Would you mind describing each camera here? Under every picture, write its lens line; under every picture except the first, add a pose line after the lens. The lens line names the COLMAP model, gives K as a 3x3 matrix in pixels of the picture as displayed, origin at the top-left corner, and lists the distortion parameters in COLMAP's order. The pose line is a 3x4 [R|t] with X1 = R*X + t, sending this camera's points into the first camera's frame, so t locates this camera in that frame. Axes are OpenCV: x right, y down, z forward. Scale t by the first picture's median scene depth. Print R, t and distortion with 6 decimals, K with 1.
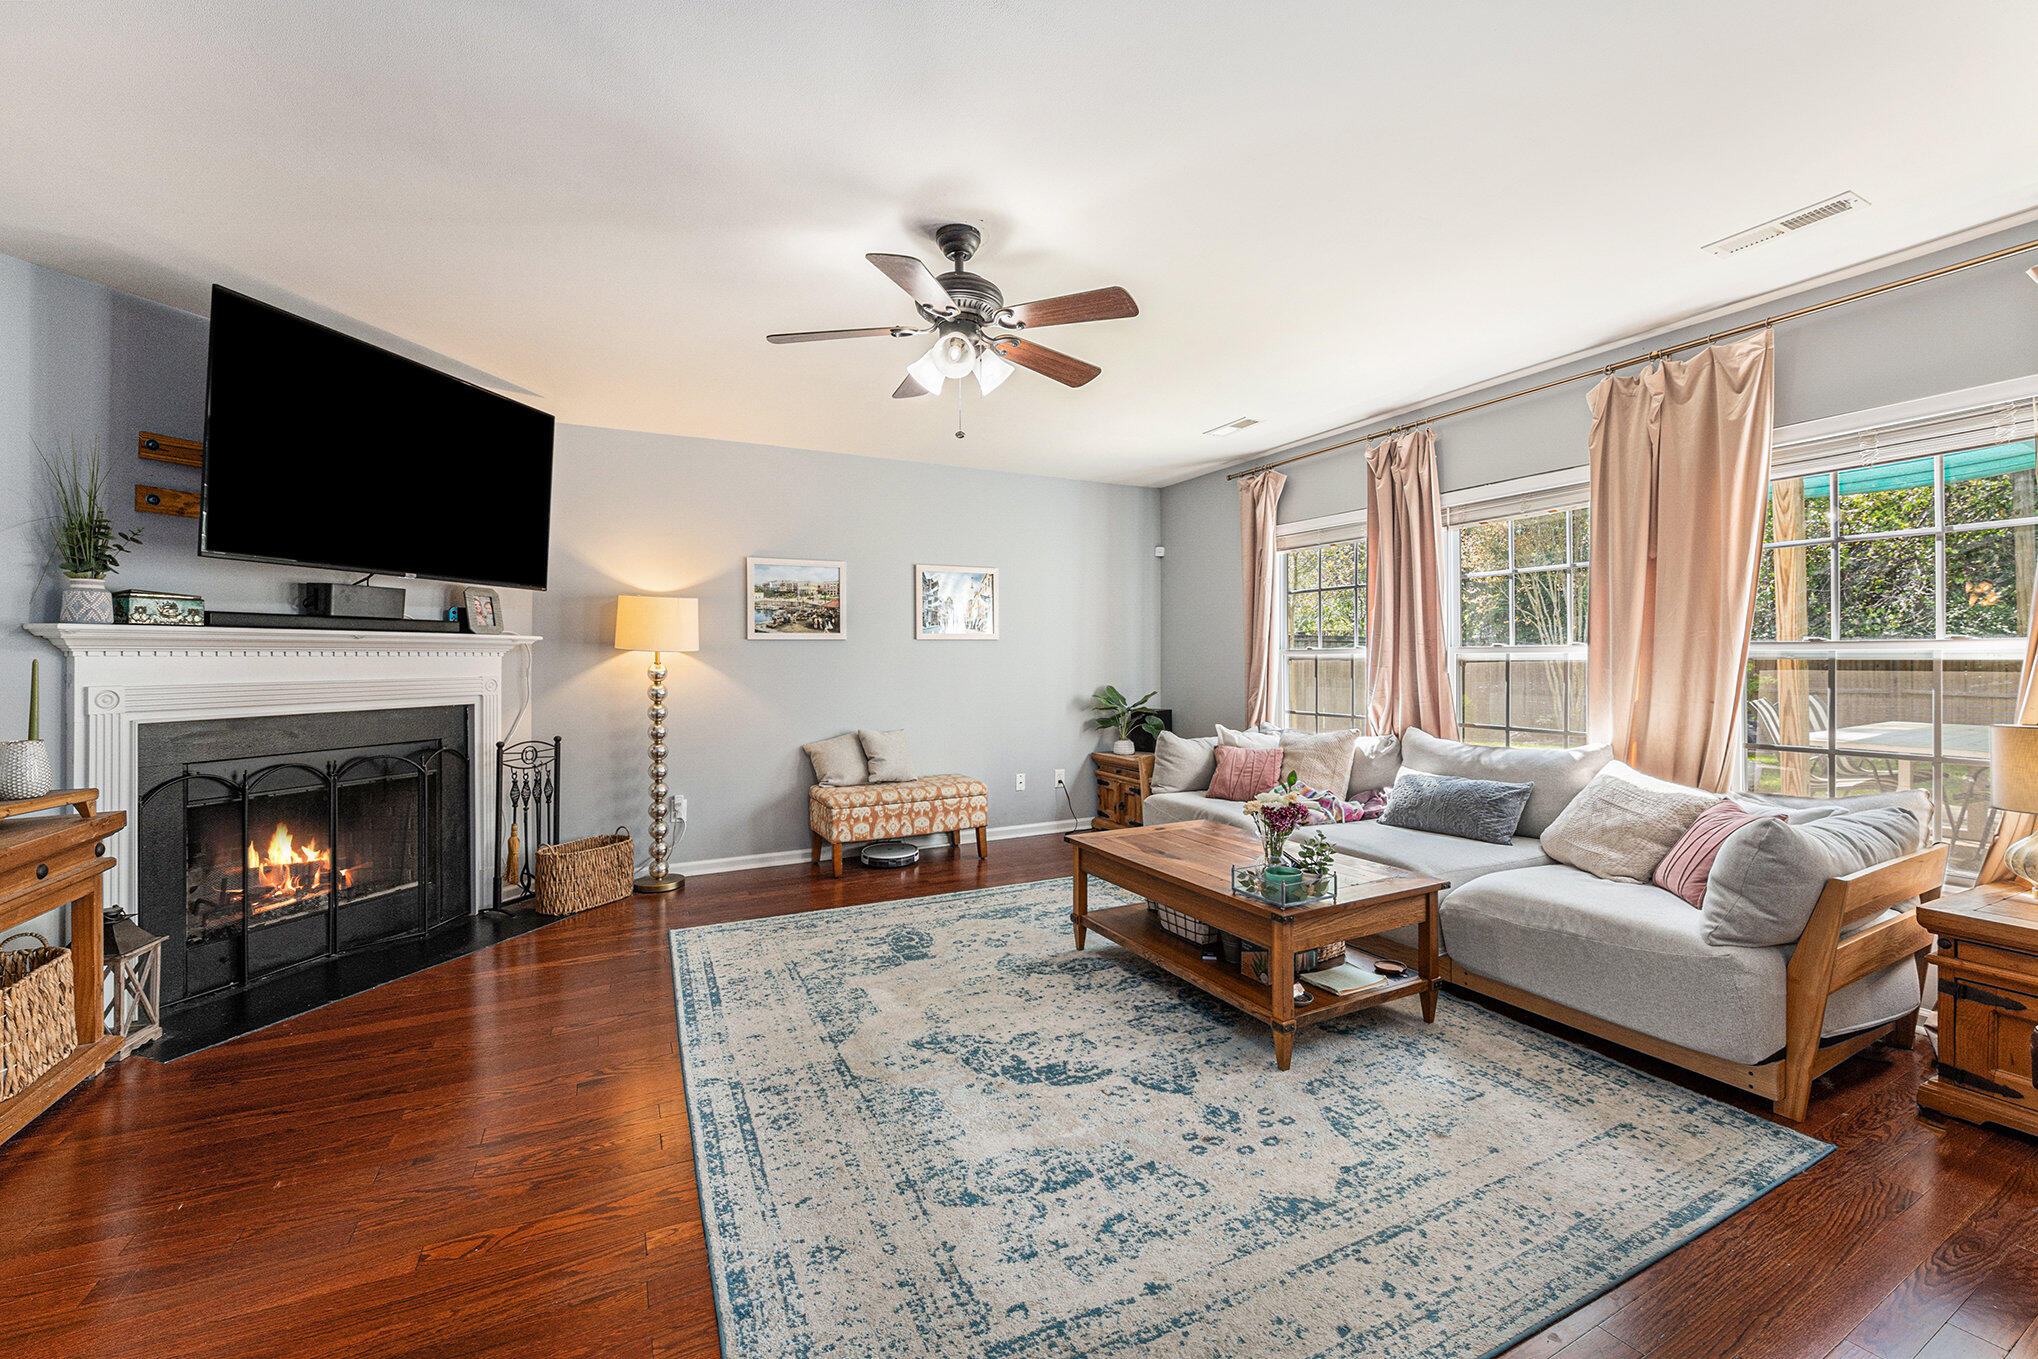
lens RADIAL K [[814.1, 0, 1020.1], [0, 814.1, 661.9], [0, 0, 1]] dist [-0.001379, -0.008188]
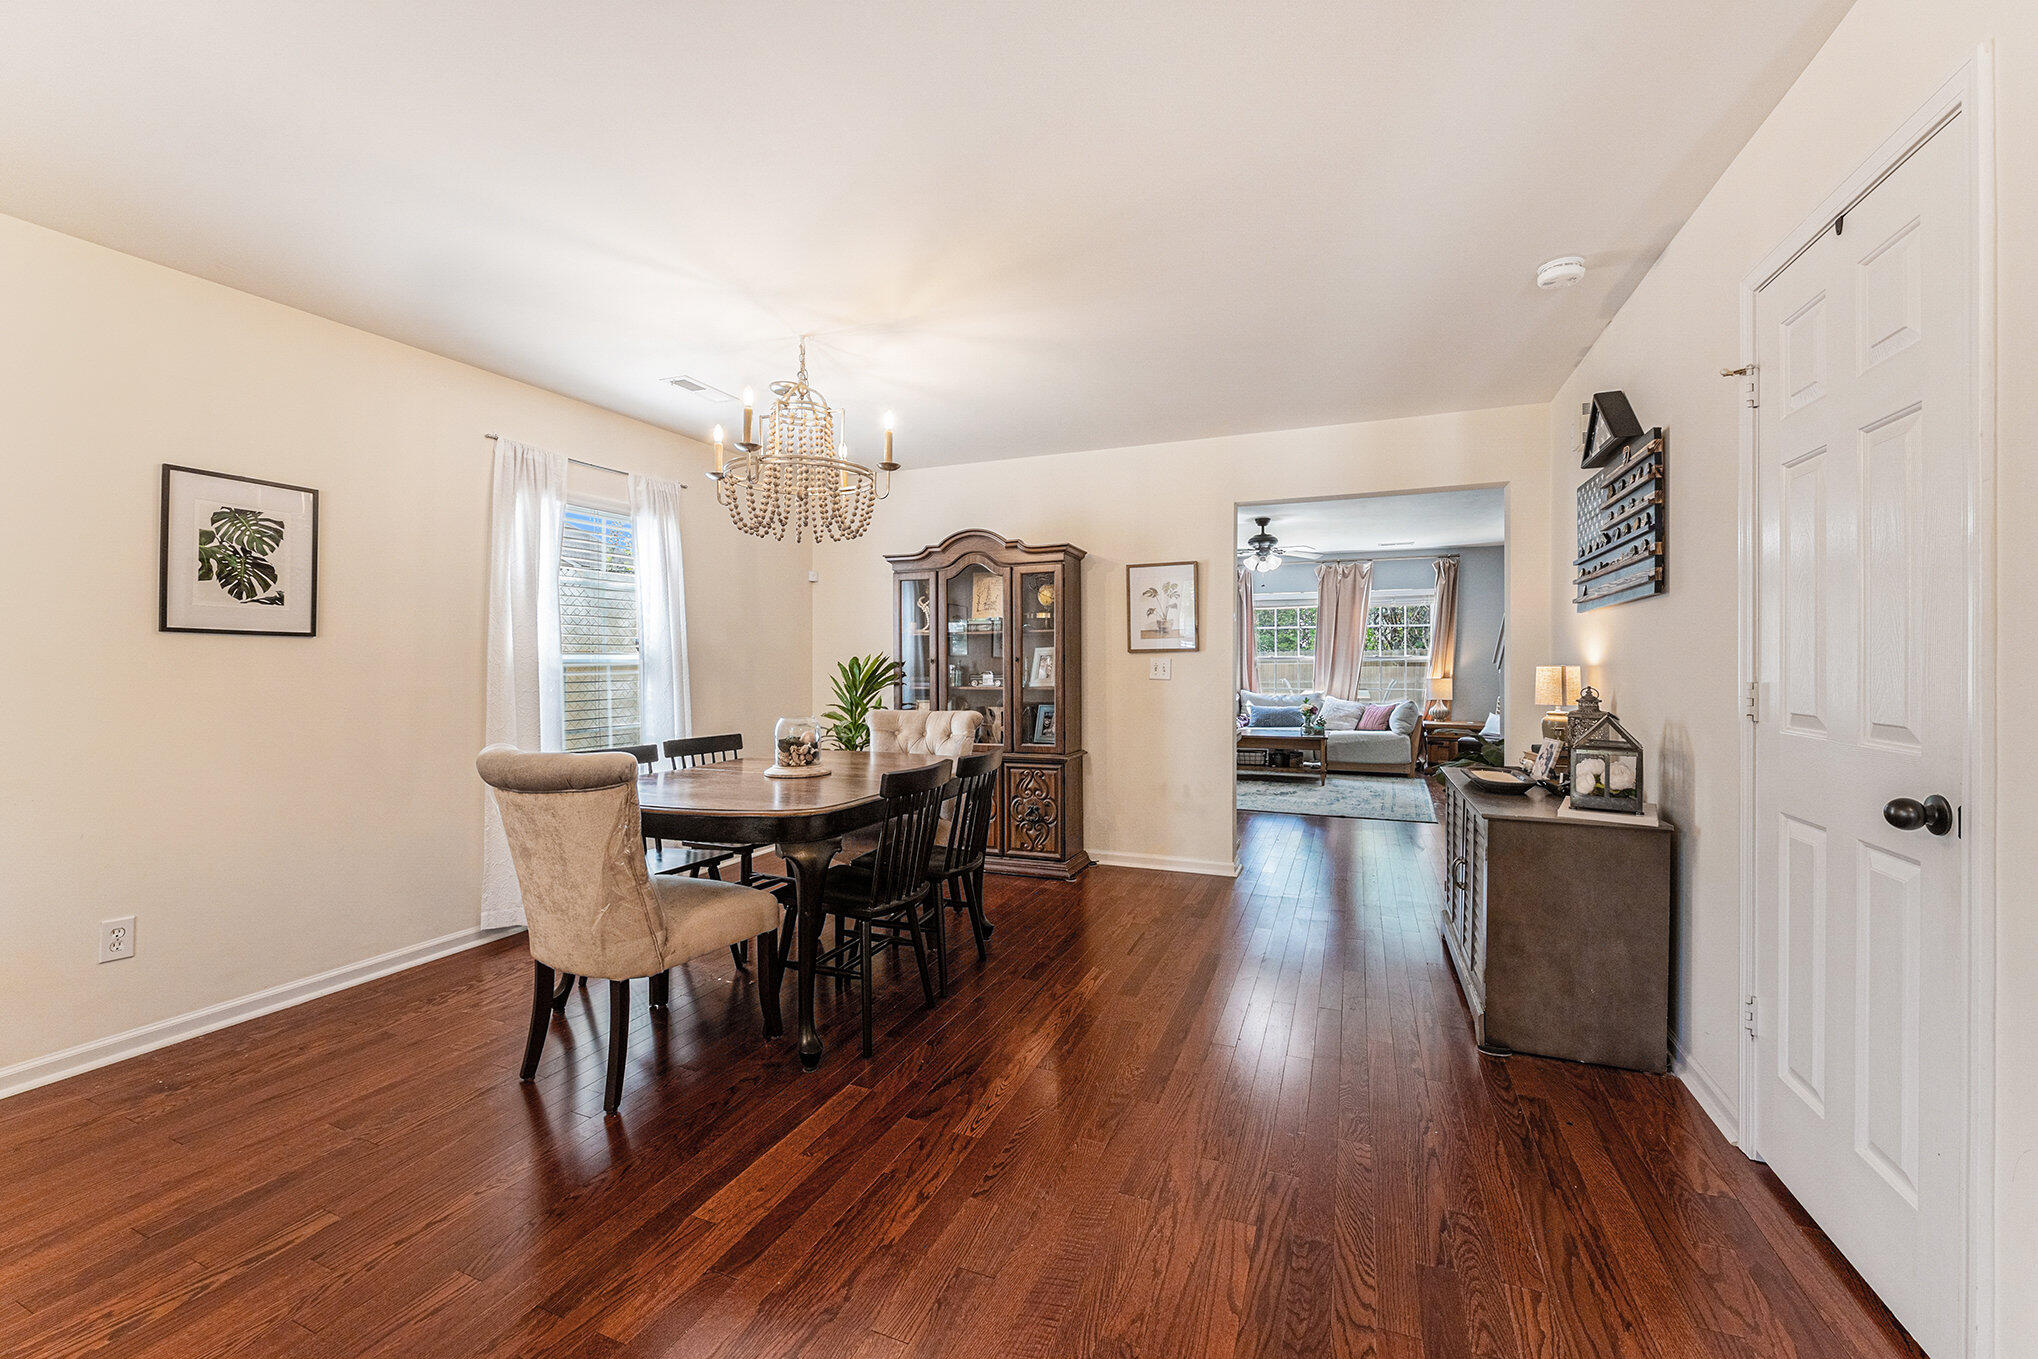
lens RADIAL K [[823.4, 0, 1008.7], [0, 823.4, 664.0], [0, 0, 1]] dist [0.001551, -0.007768]
pose [[0.769406, 0.001920, 0.638758, -1.994383], [-0.000816, 0.999998, -0.002023, 0.012409], [-0.638760, 0.001035, 0.769405, -0.540431]]
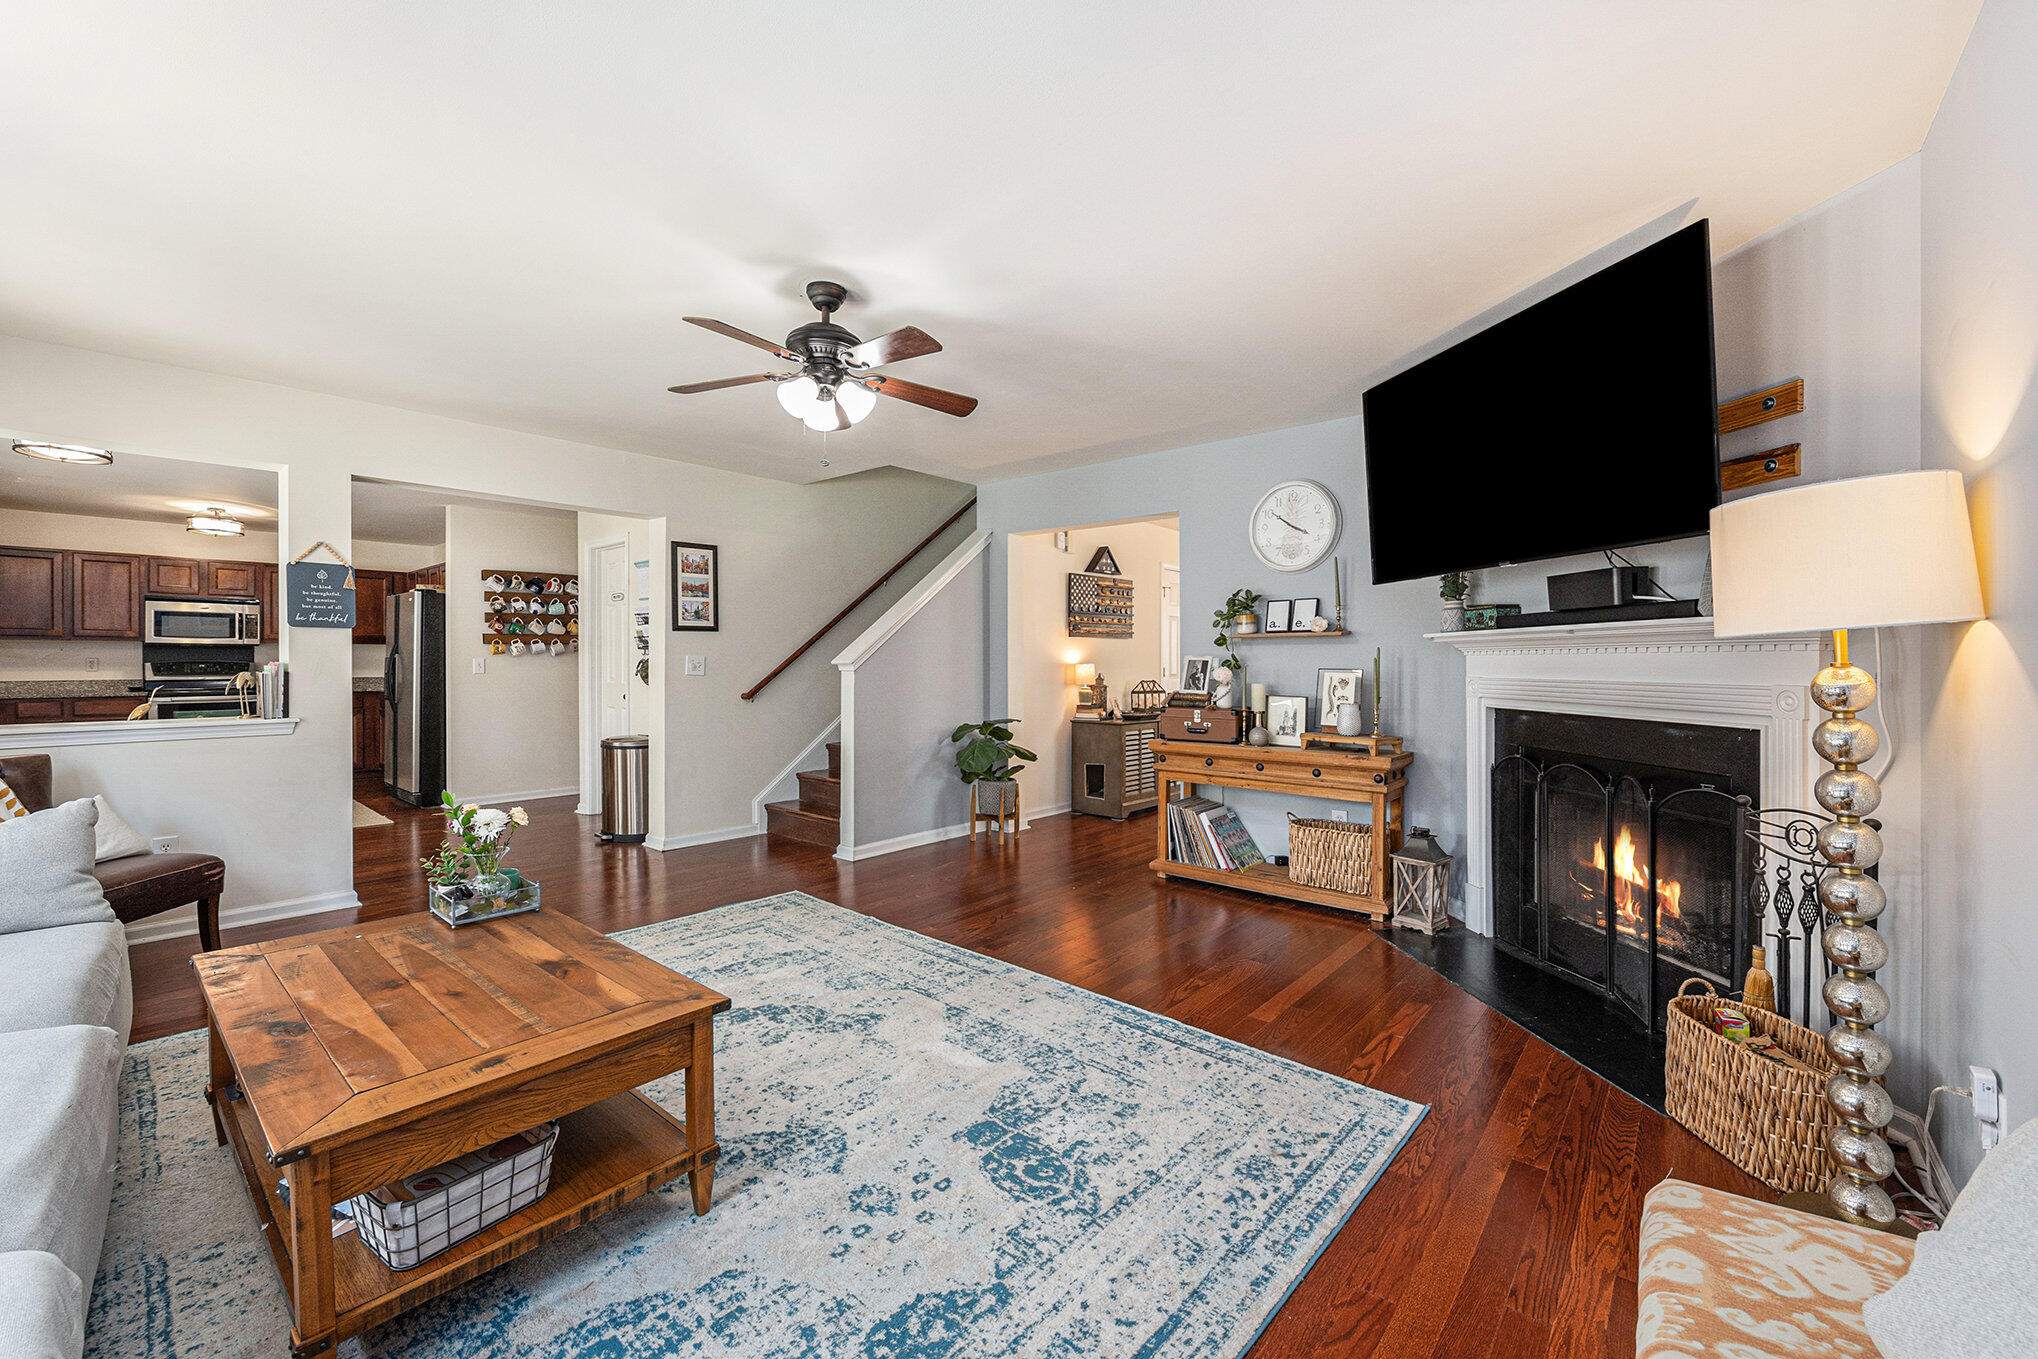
lens RADIAL K [[823.4, 0, 1008.7], [0, 823.4, 664.0], [0, 0, 1]] dist [0.001551, -0.007768]
pose [[-0.929004, 0.004286, -0.370044, 0.085721], [0.003819, 0.999991, 0.001997, 0.001495], [0.370049, 0.000442, -0.929012, 1.587383]]
